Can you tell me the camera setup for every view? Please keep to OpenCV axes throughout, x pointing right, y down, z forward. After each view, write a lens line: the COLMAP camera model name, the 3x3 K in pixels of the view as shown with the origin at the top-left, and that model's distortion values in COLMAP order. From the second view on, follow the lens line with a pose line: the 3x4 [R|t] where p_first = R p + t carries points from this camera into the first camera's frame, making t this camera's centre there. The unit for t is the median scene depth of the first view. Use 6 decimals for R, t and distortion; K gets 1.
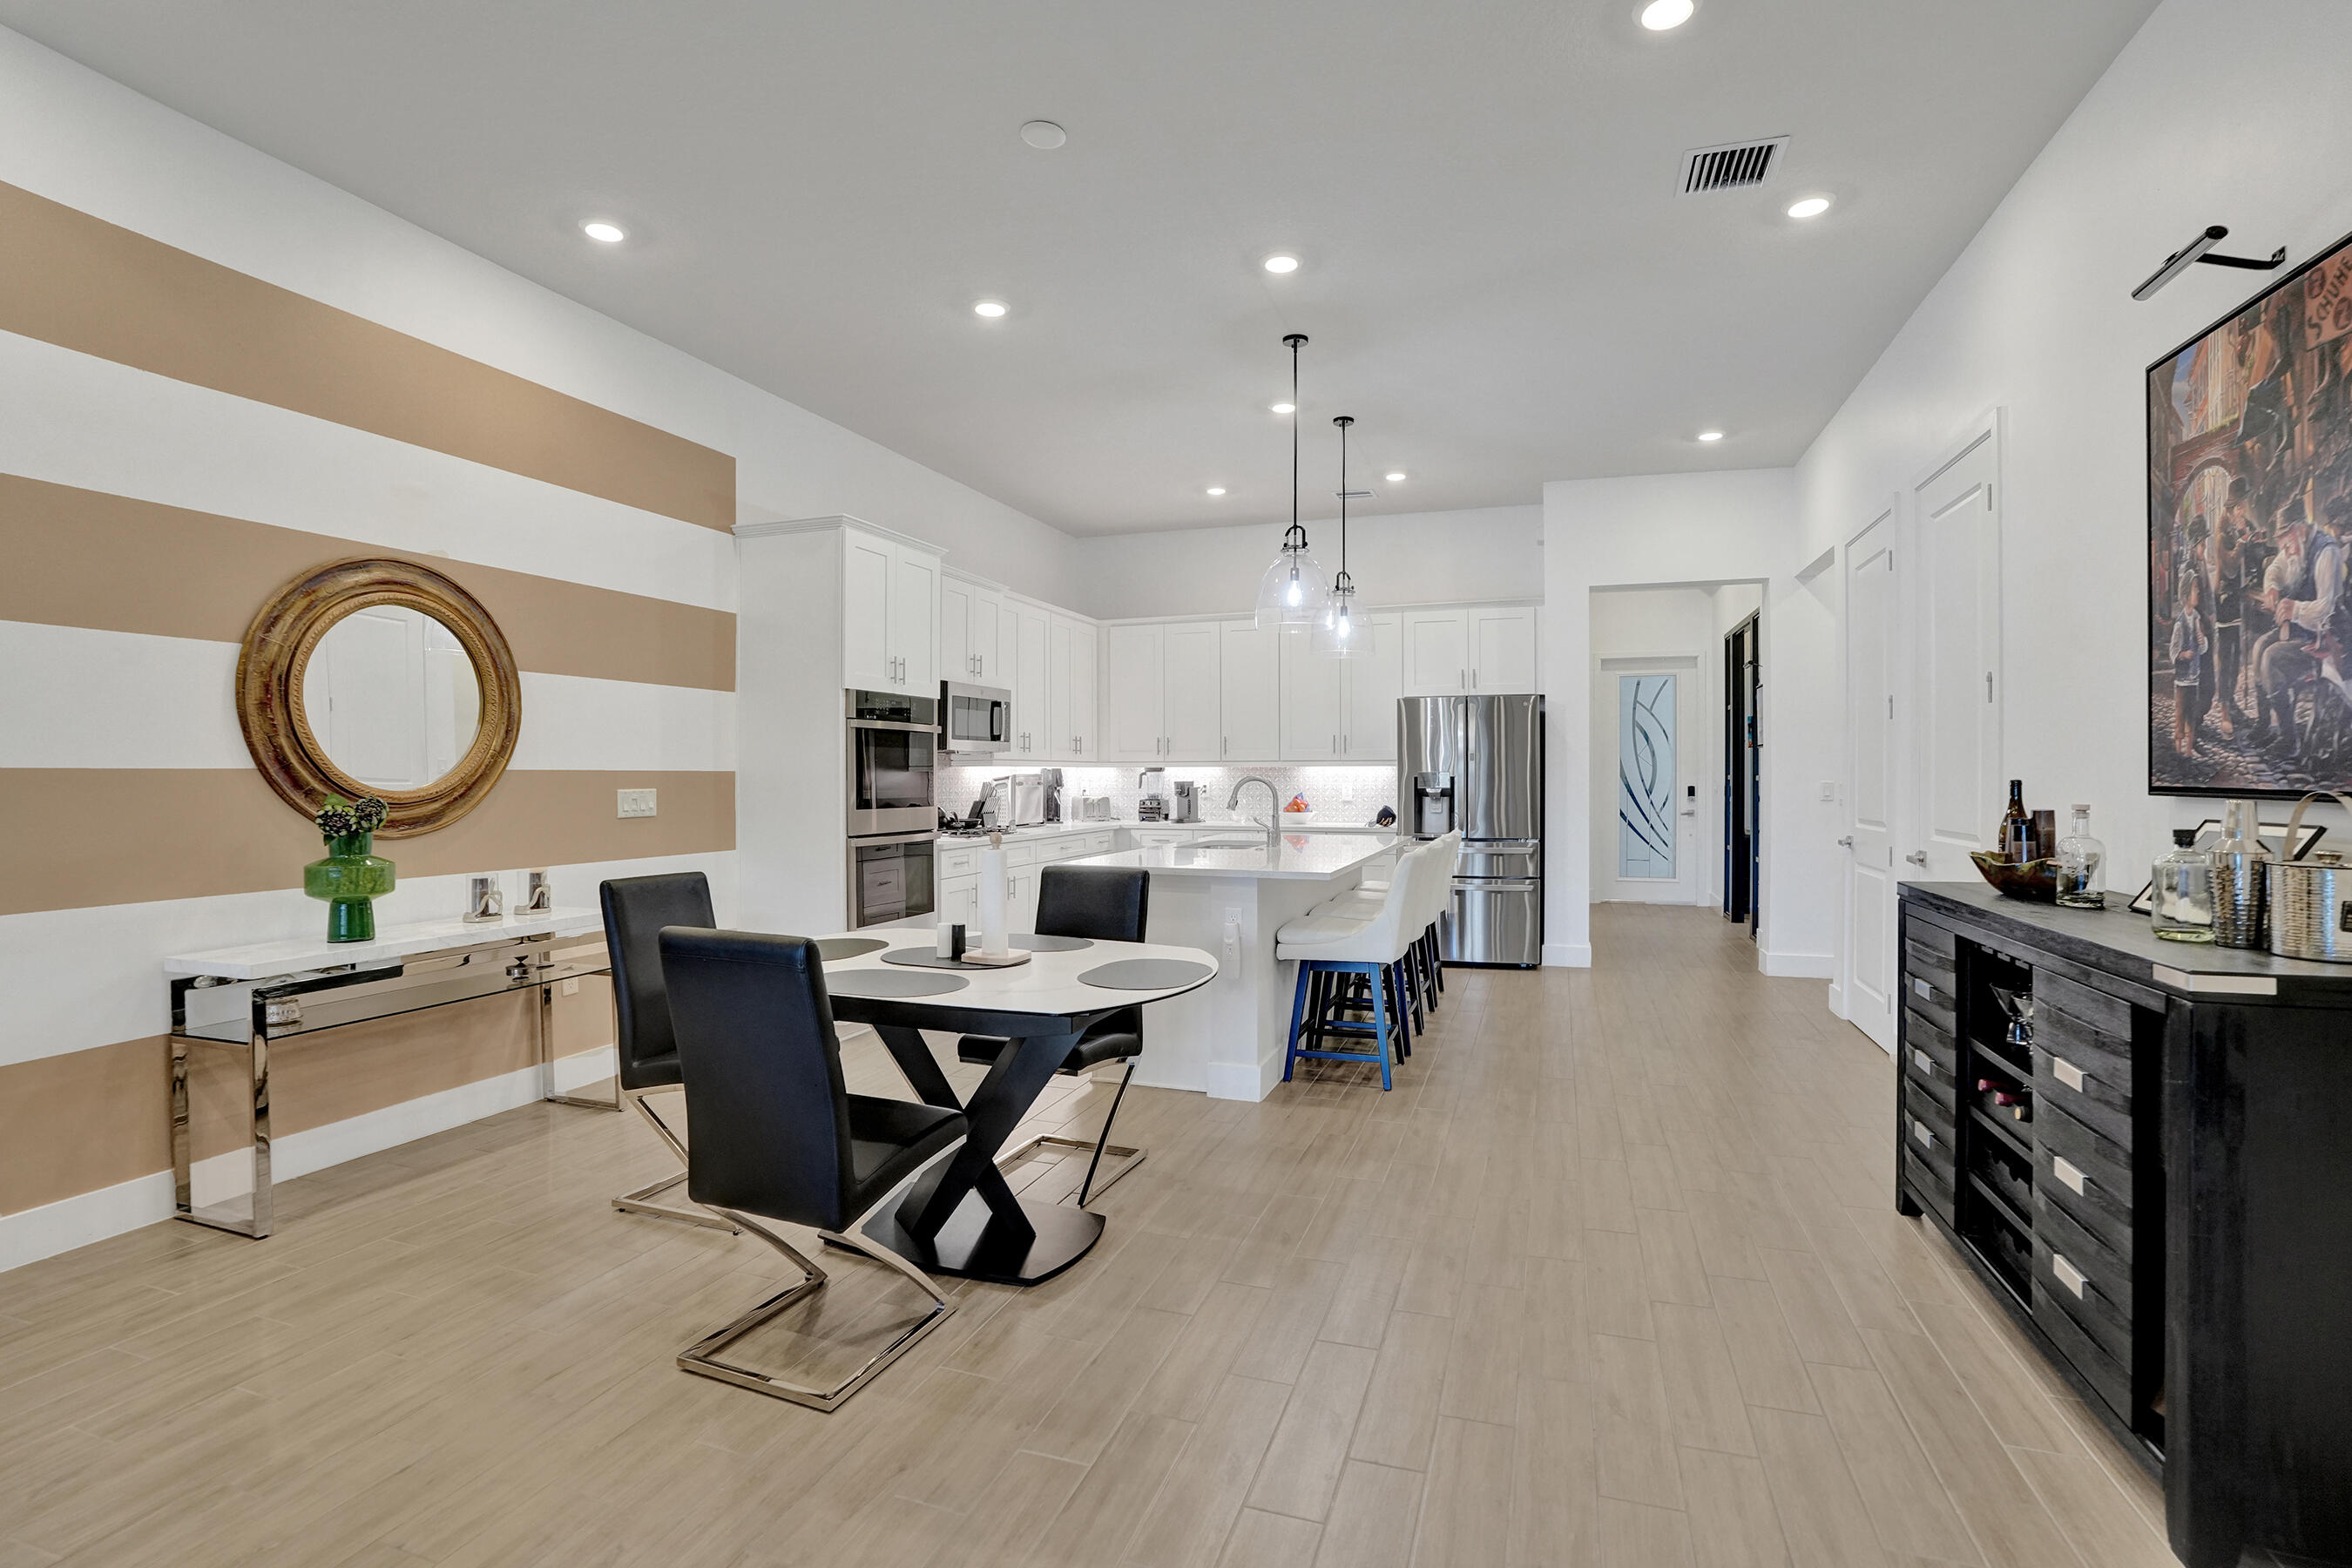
lens RADIAL K [[1106.0, 0, 1177.2], [0, 1106.0, 779.7], [0, 0, 1]] dist [-0.019860, -0.000287]
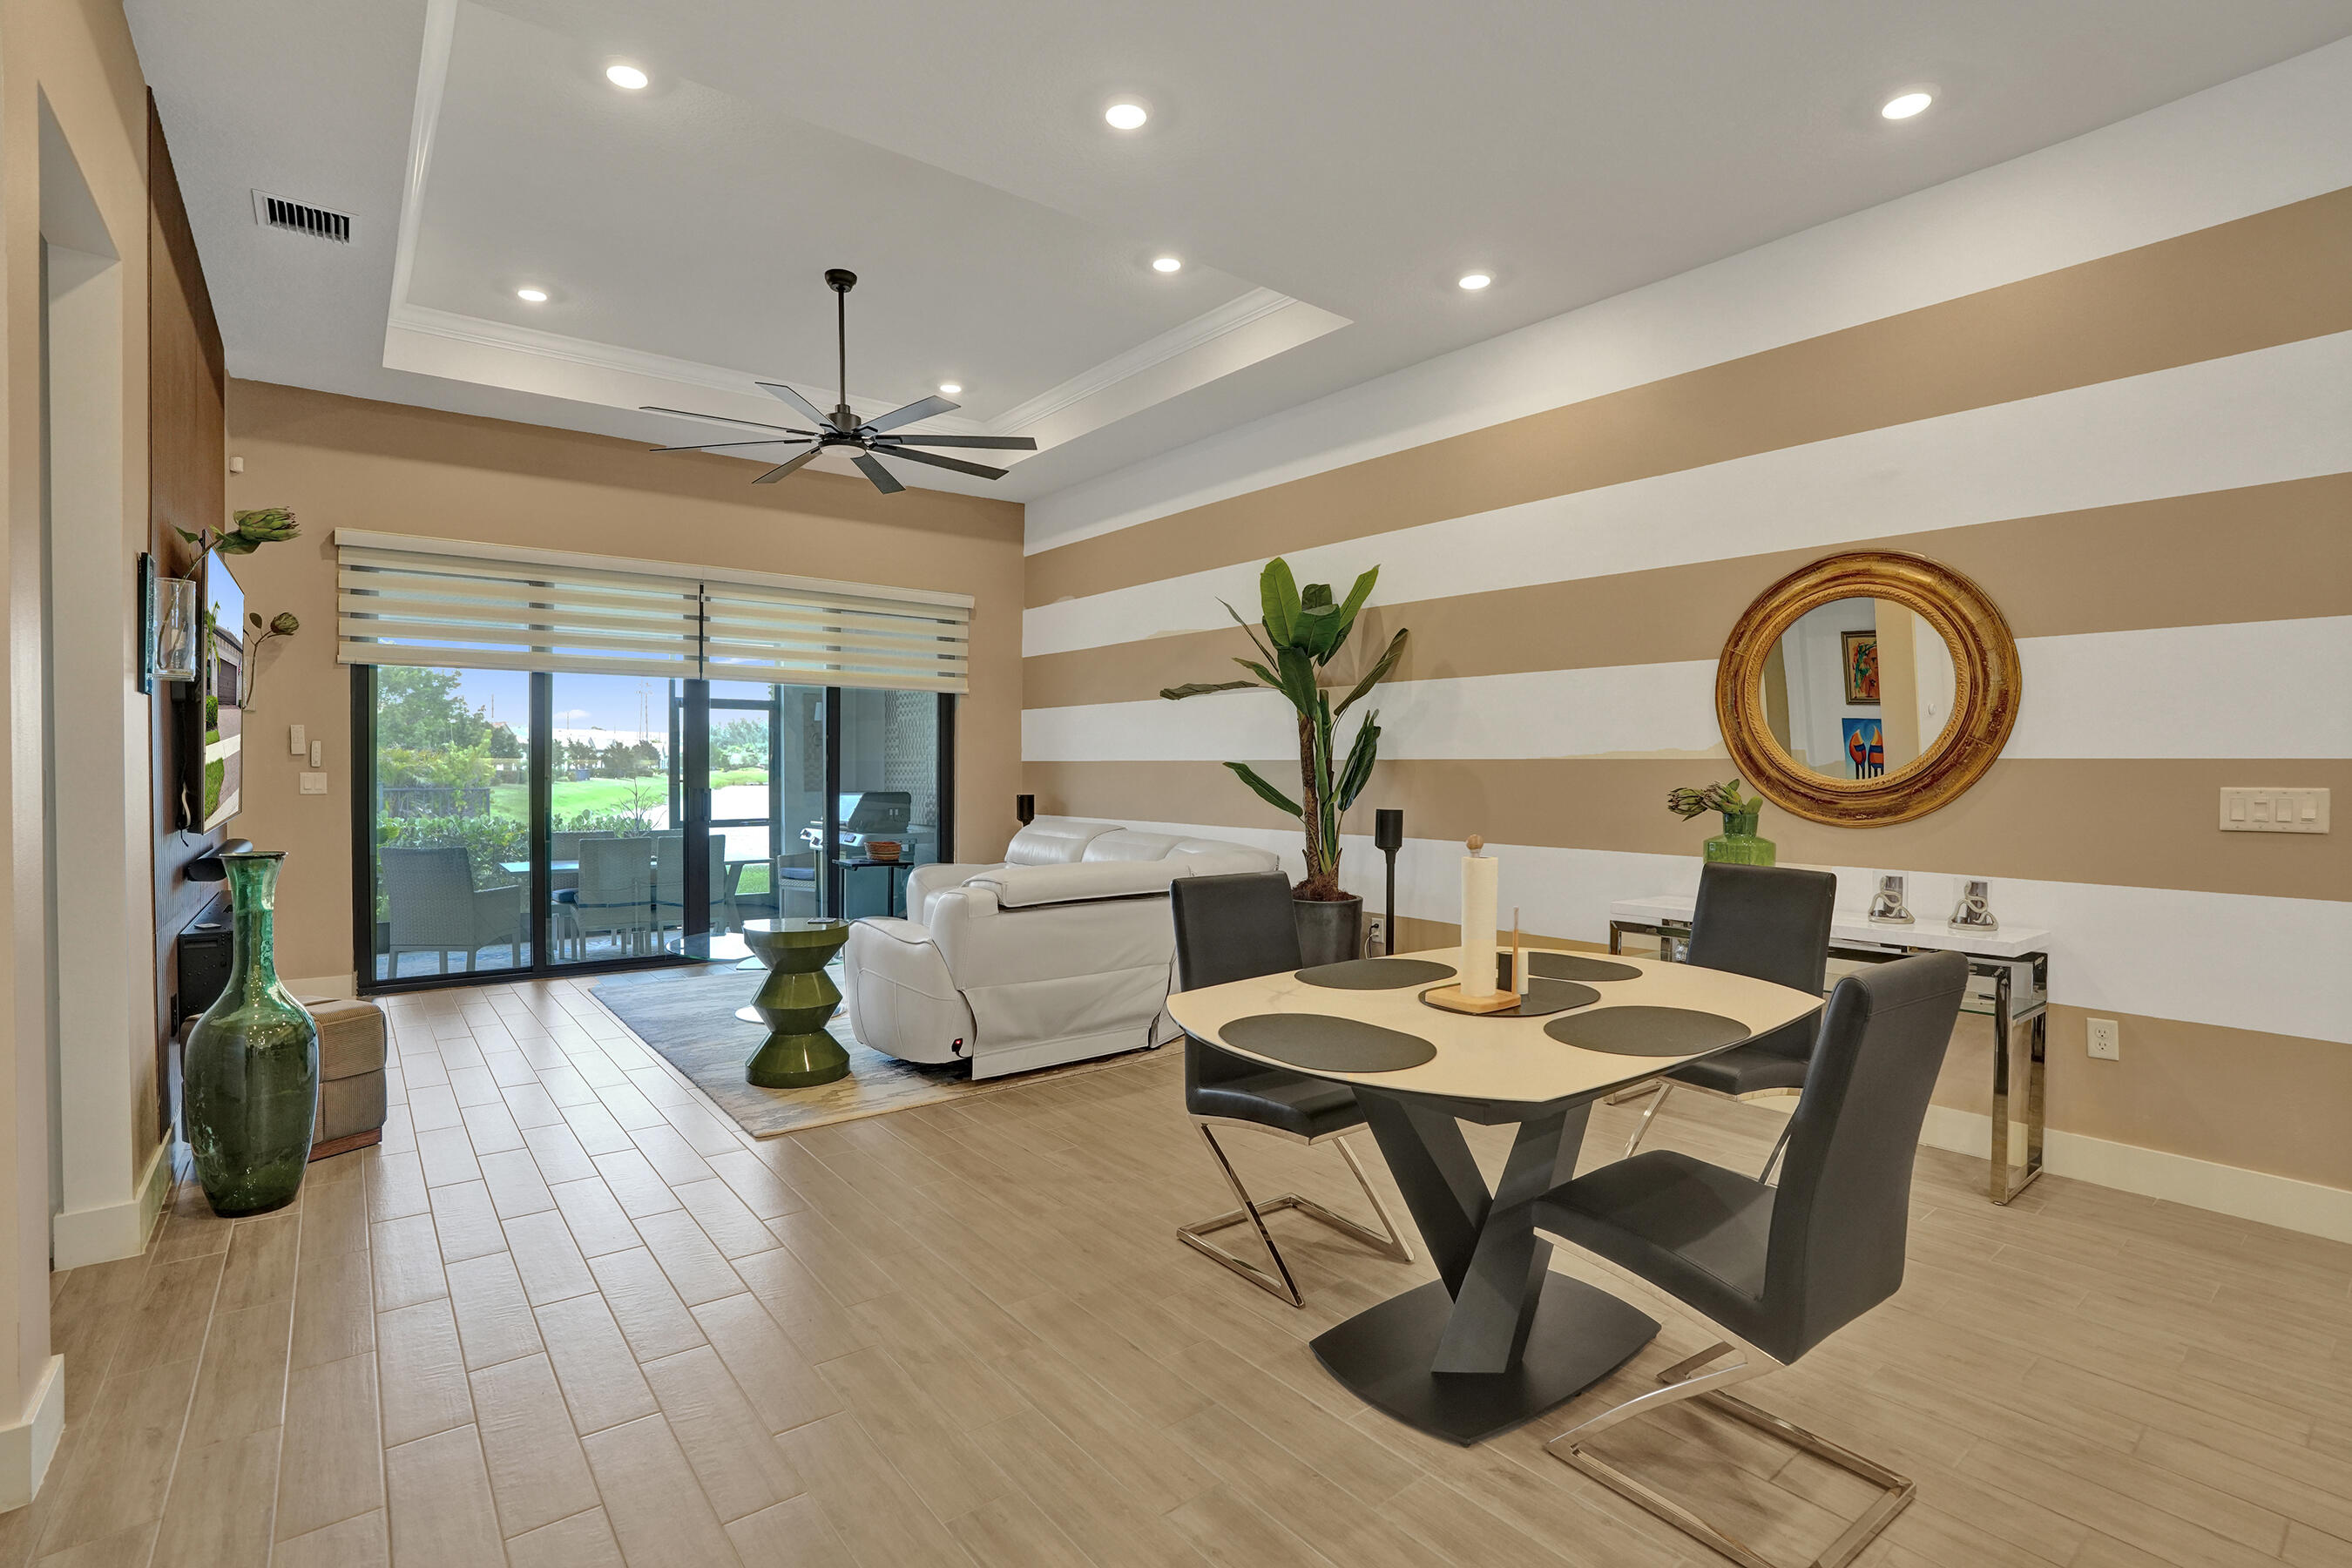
lens RADIAL K [[1106.0, 0, 1178.1], [0, 1106.0, 773.8], [0, 0, 1]] dist [-0.019860, -0.000287]
pose [[-0.537442, 0.006435, -0.843276, 0.503795], [-0.003483, 0.999945, 0.009850, -0.004235], [0.843293, 0.008231, -0.537390, 1.055578]]
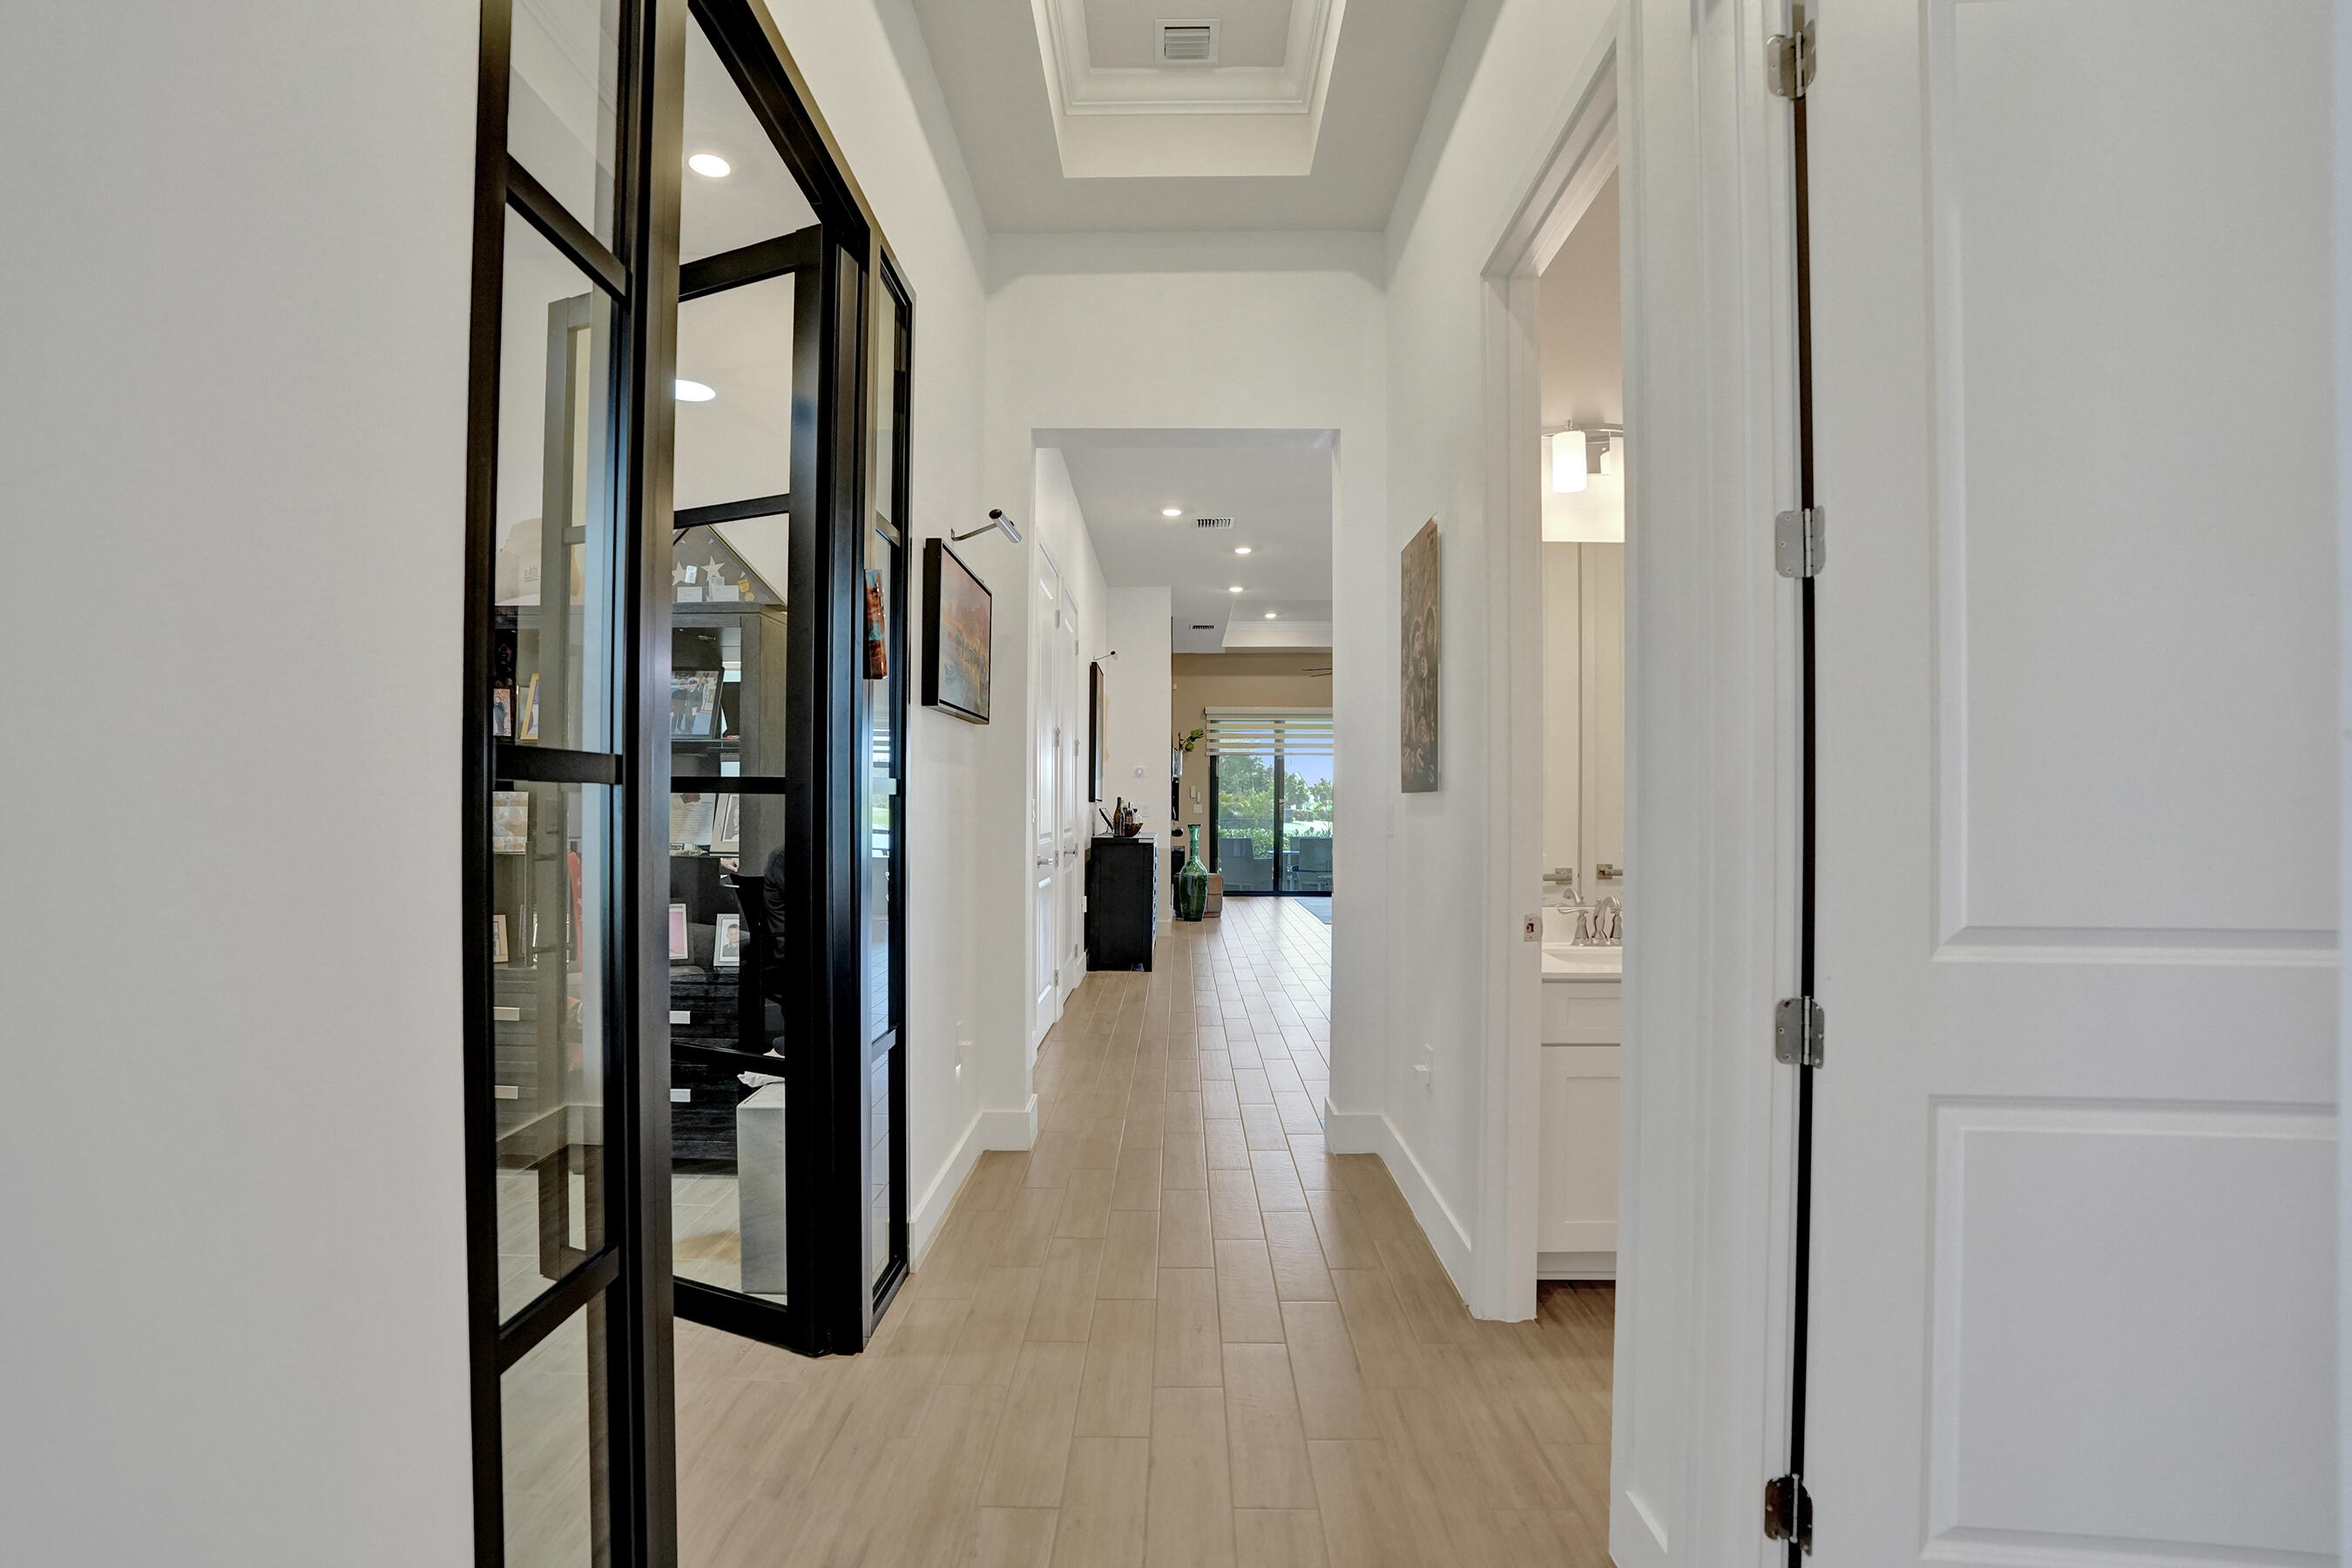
lens RADIAL K [[1106.0, 0, 1173.6], [0, 1106.0, 790.9], [0, 0, 1]] dist [-0.019860, -0.000287]
pose [[-0.943997, -0.003714, -0.329934, 0.710669], [-0.002739, 0.999990, -0.003419, -0.010118], [0.329944, -0.002324, -0.943998, 1.568063]]
